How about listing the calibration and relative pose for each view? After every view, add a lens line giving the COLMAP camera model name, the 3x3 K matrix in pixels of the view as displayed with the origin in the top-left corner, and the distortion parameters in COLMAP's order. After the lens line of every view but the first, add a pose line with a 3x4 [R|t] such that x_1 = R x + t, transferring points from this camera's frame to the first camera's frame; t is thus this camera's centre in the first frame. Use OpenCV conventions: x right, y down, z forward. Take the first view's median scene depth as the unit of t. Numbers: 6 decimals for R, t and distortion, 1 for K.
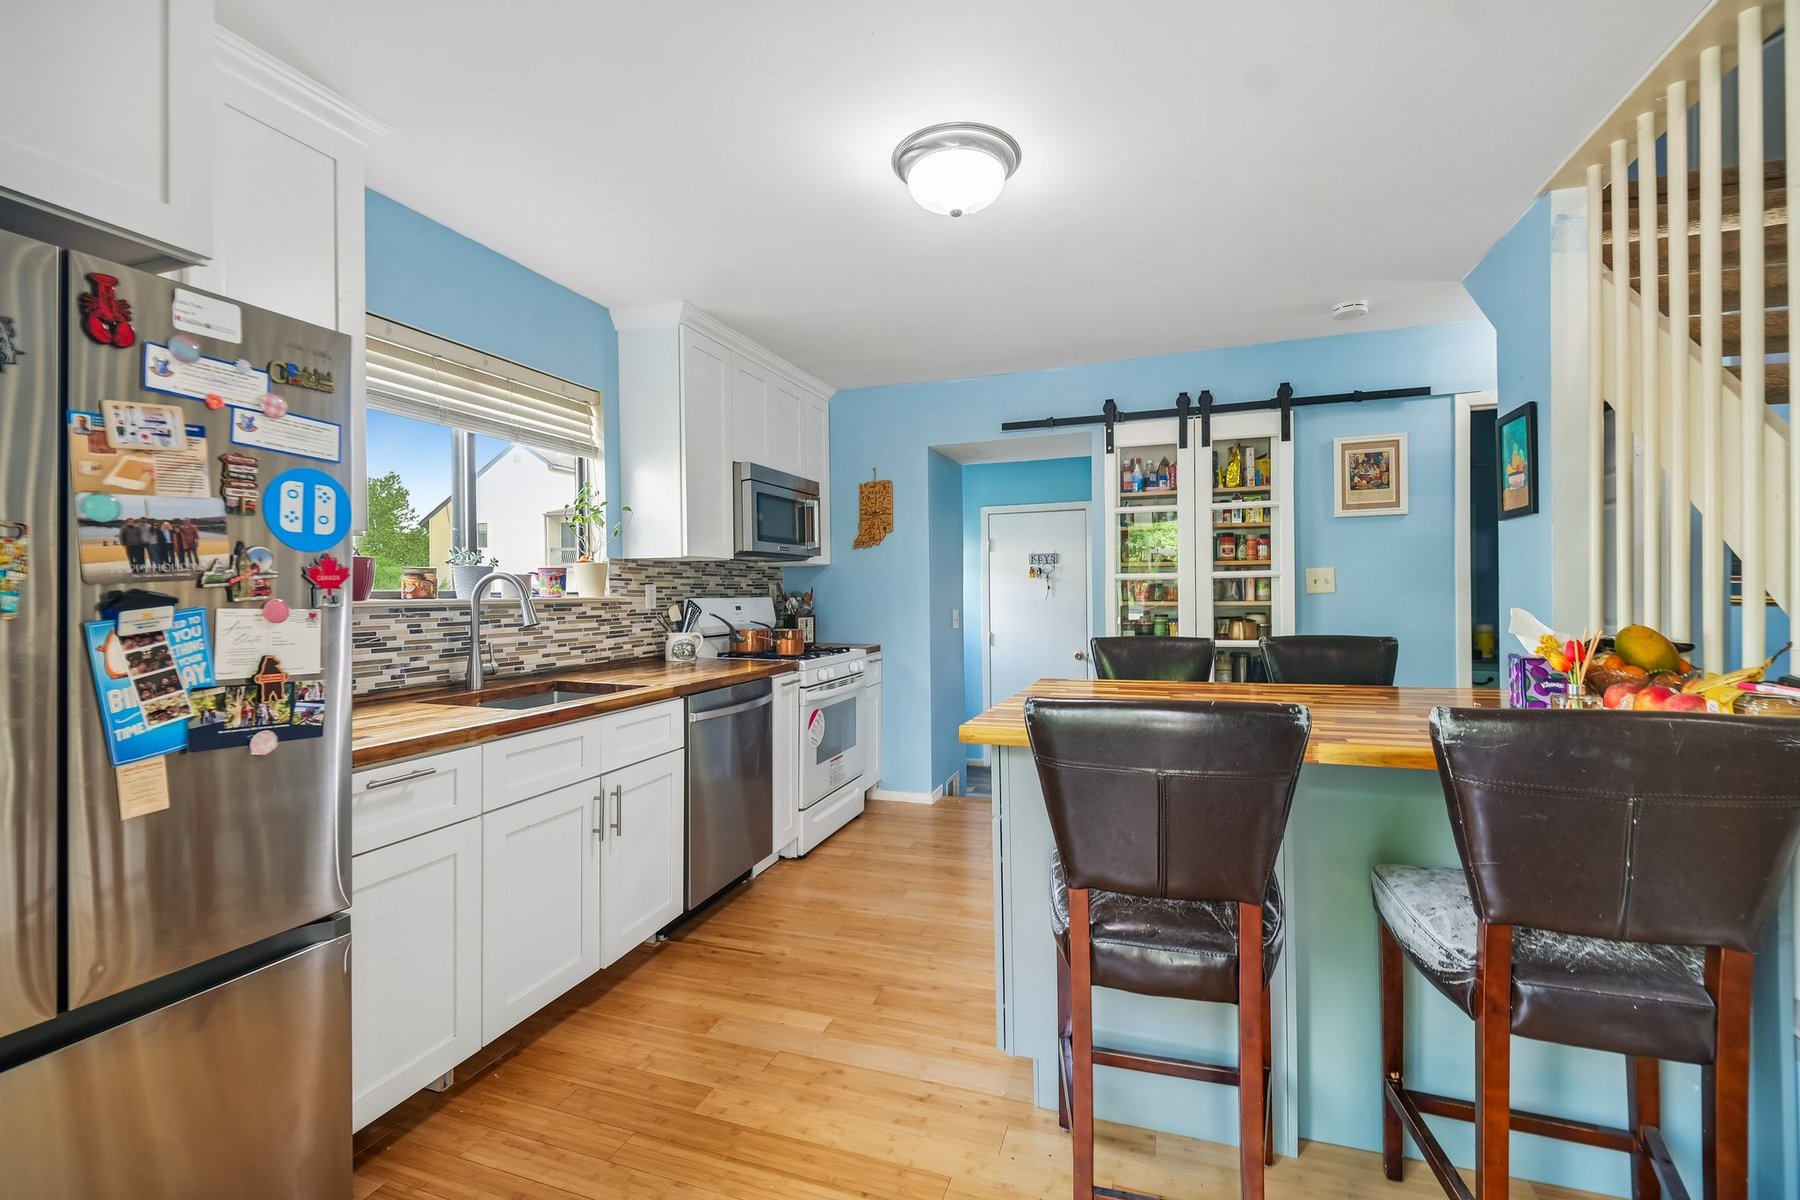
lens RADIAL K [[752.0, 0, 903.1], [0, 752.0, 592.8], [0, 0, 1]] dist [0.026964, -0.016224]
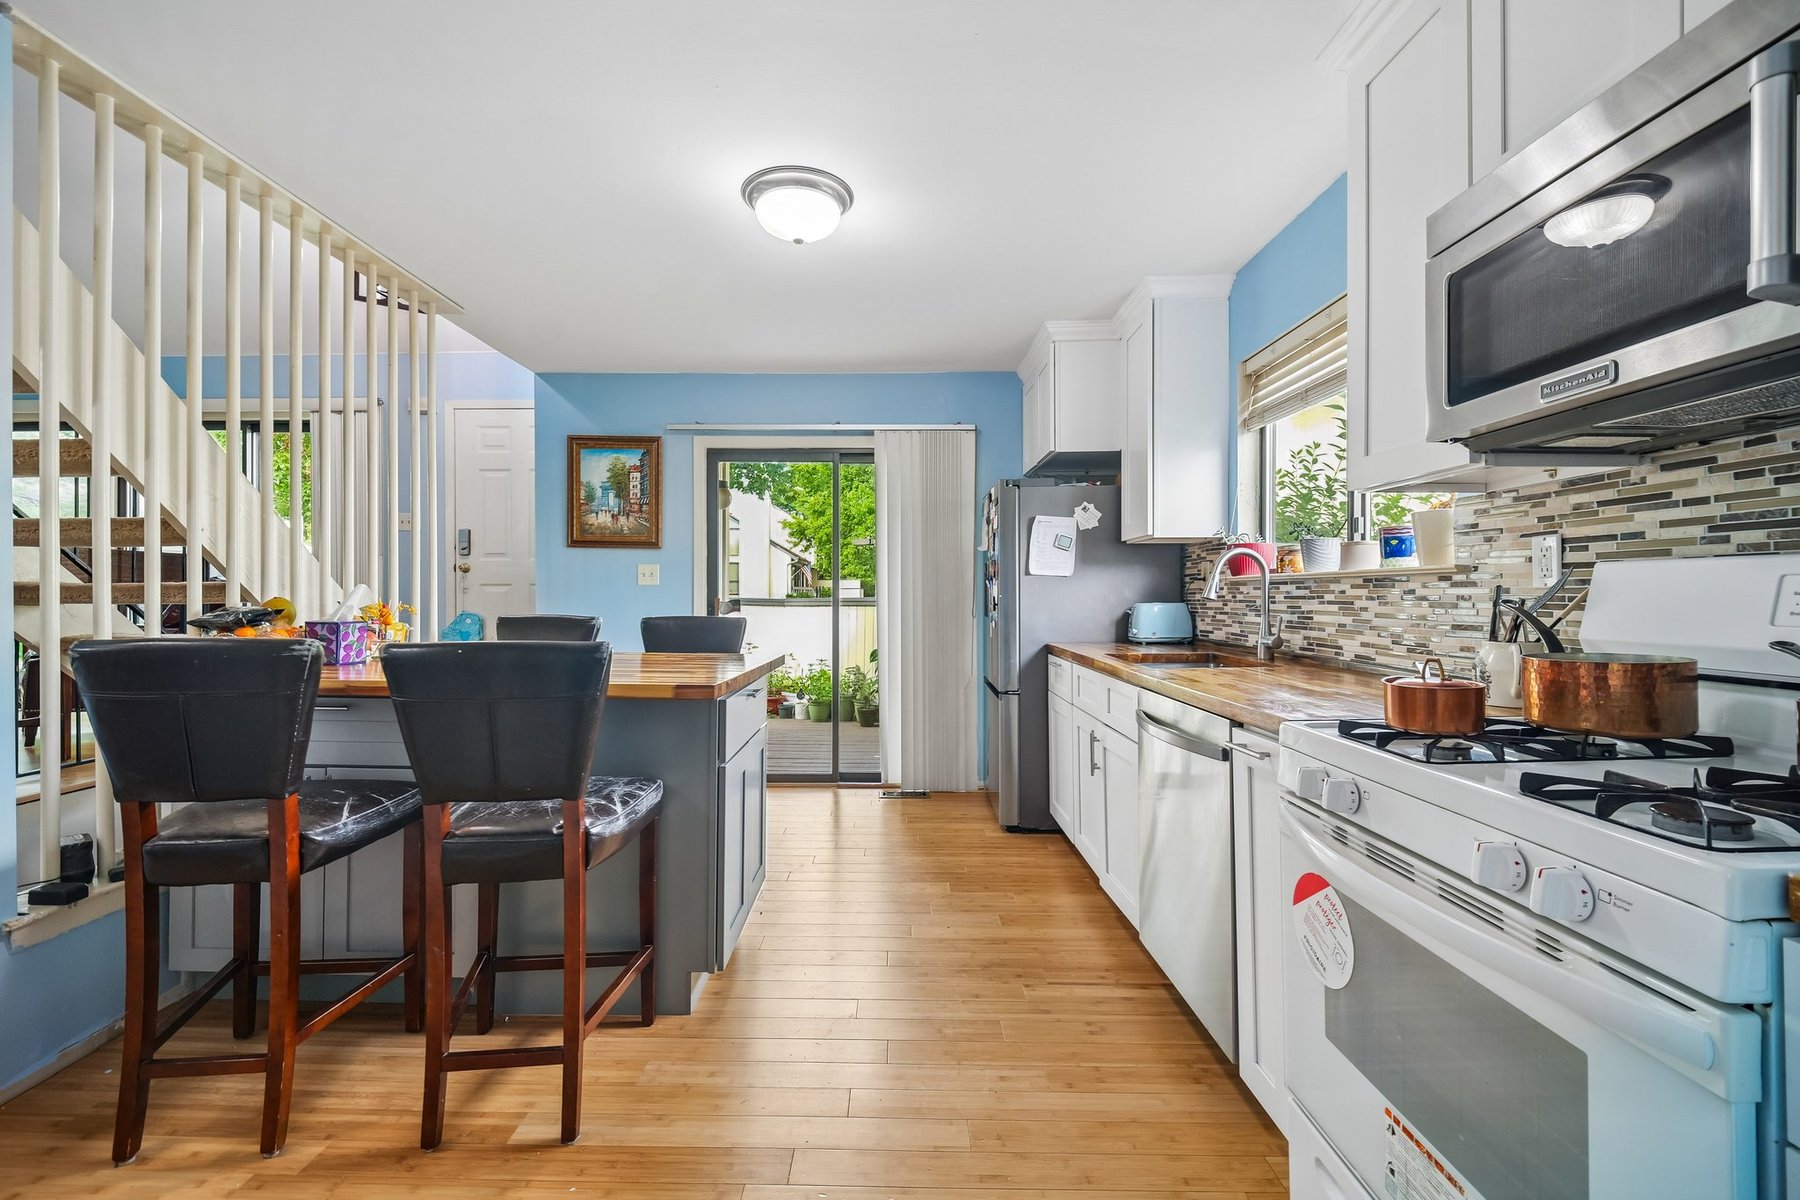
lens RADIAL K [[752.0, 0, 903.1], [0, 752.0, 592.8], [0, 0, 1]] dist [0.026964, -0.016224]
pose [[-0.939272, 0.008356, -0.343073, 0.238608], [0.007742, 0.999965, 0.003160, 0.024231], [0.343087, 0.000312, -0.939303, 1.594814]]
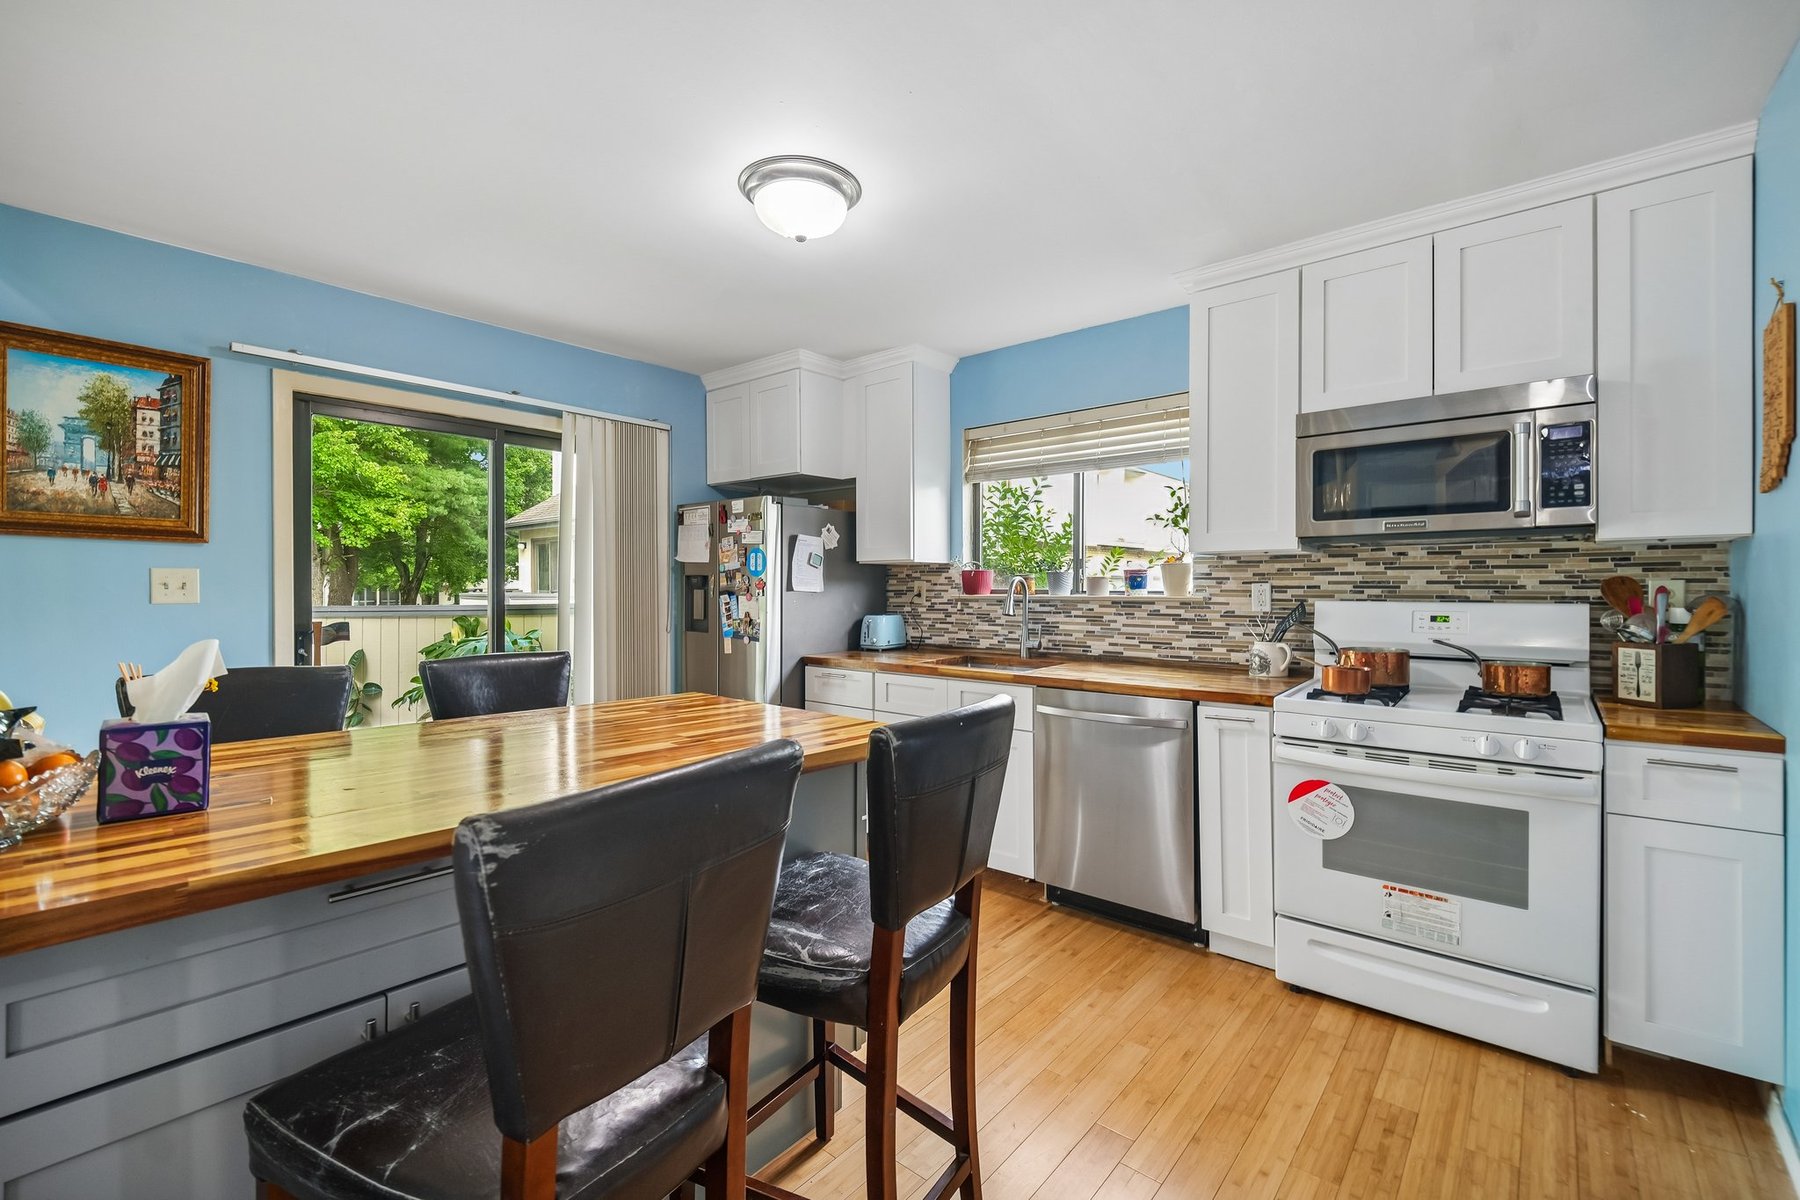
lens RADIAL K [[752.0, 0, 903.1], [0, 752.0, 592.8], [0, 0, 1]] dist [0.026964, -0.016224]
pose [[-0.339647, 0.015826, -0.940420, 0.761668], [0.000744, 0.999863, 0.016558, -0.018077], [0.940553, 0.004924, -0.339612, 1.112586]]
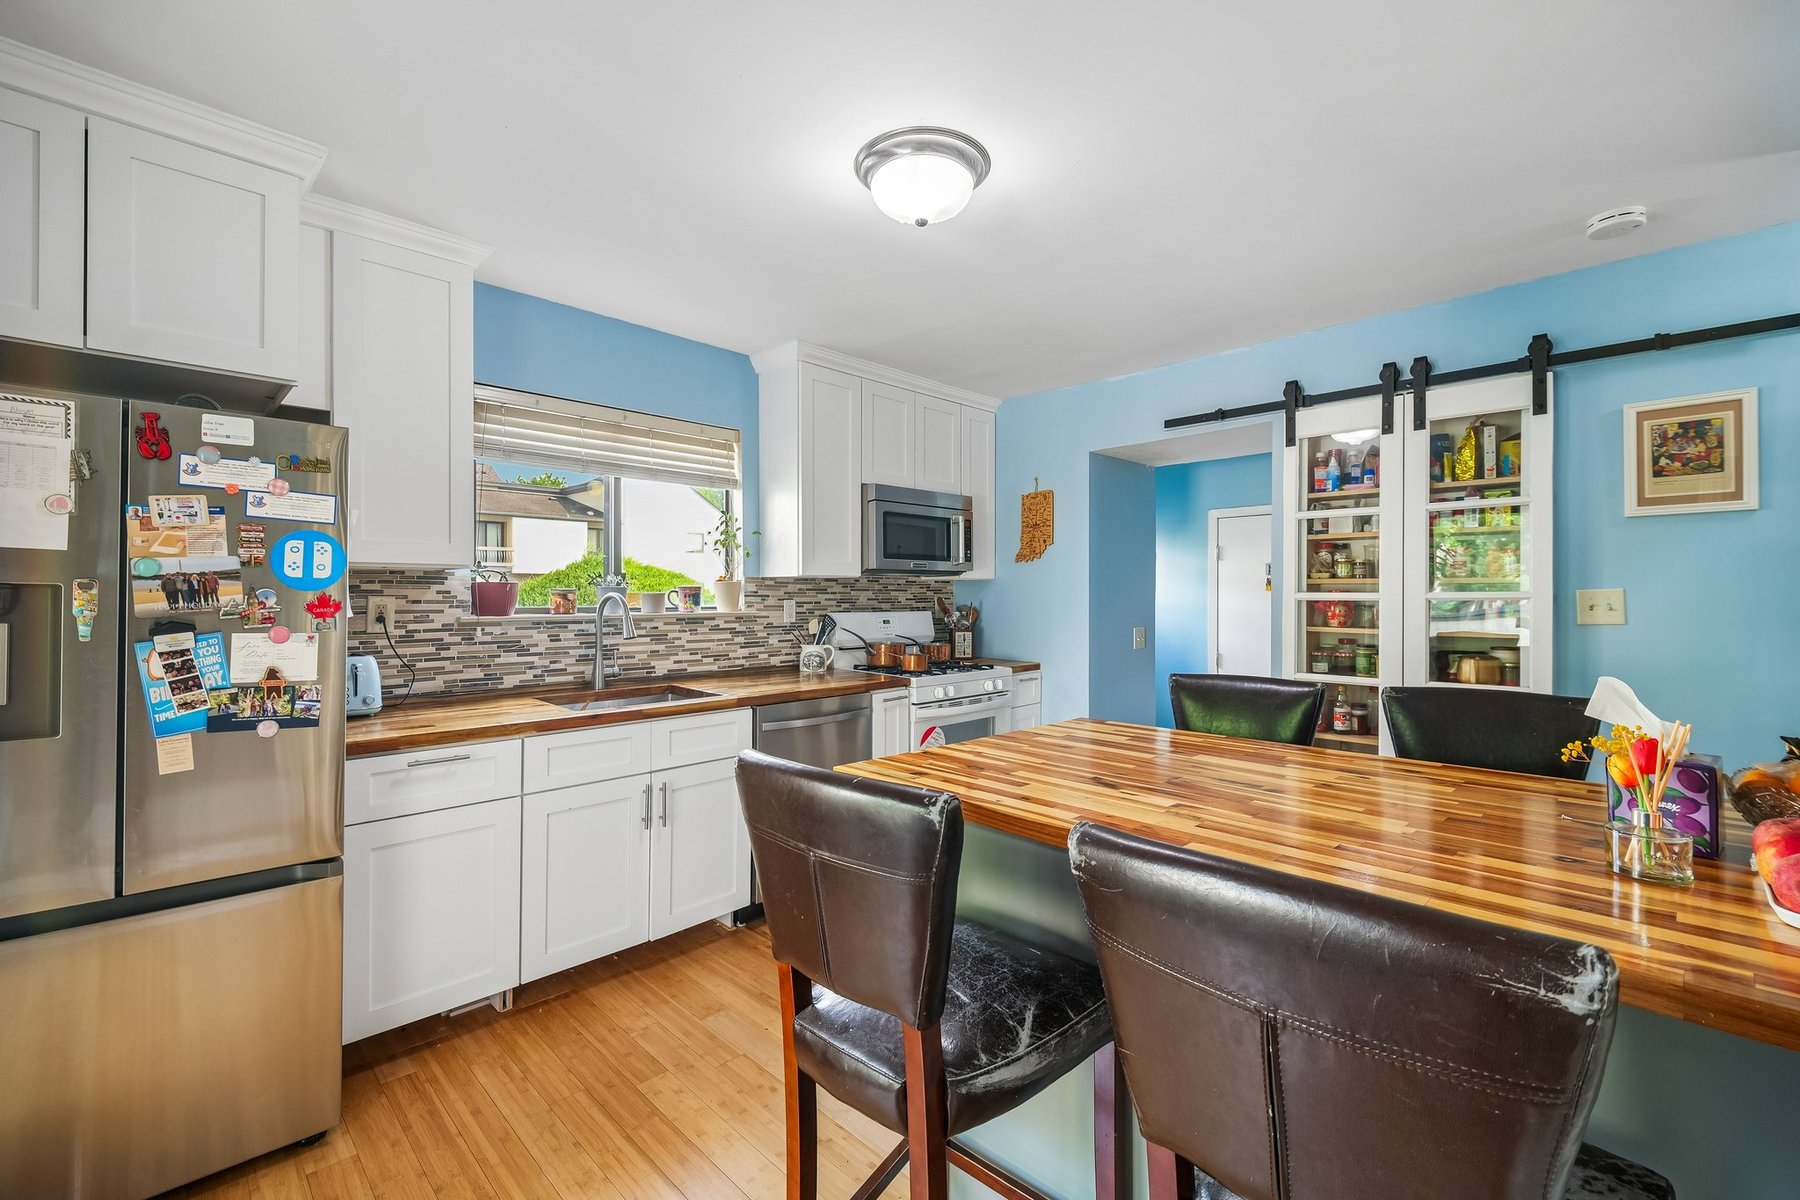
lens RADIAL K [[752.0, 0, 903.1], [0, 752.0, 592.8], [0, 0, 1]] dist [0.026964, -0.016224]
pose [[0.904429, 0.009695, -0.426514, 0.344028], [-0.010943, 0.999940, -0.000475, -0.027694], [0.426484, 0.005097, 0.904481, 0.098324]]
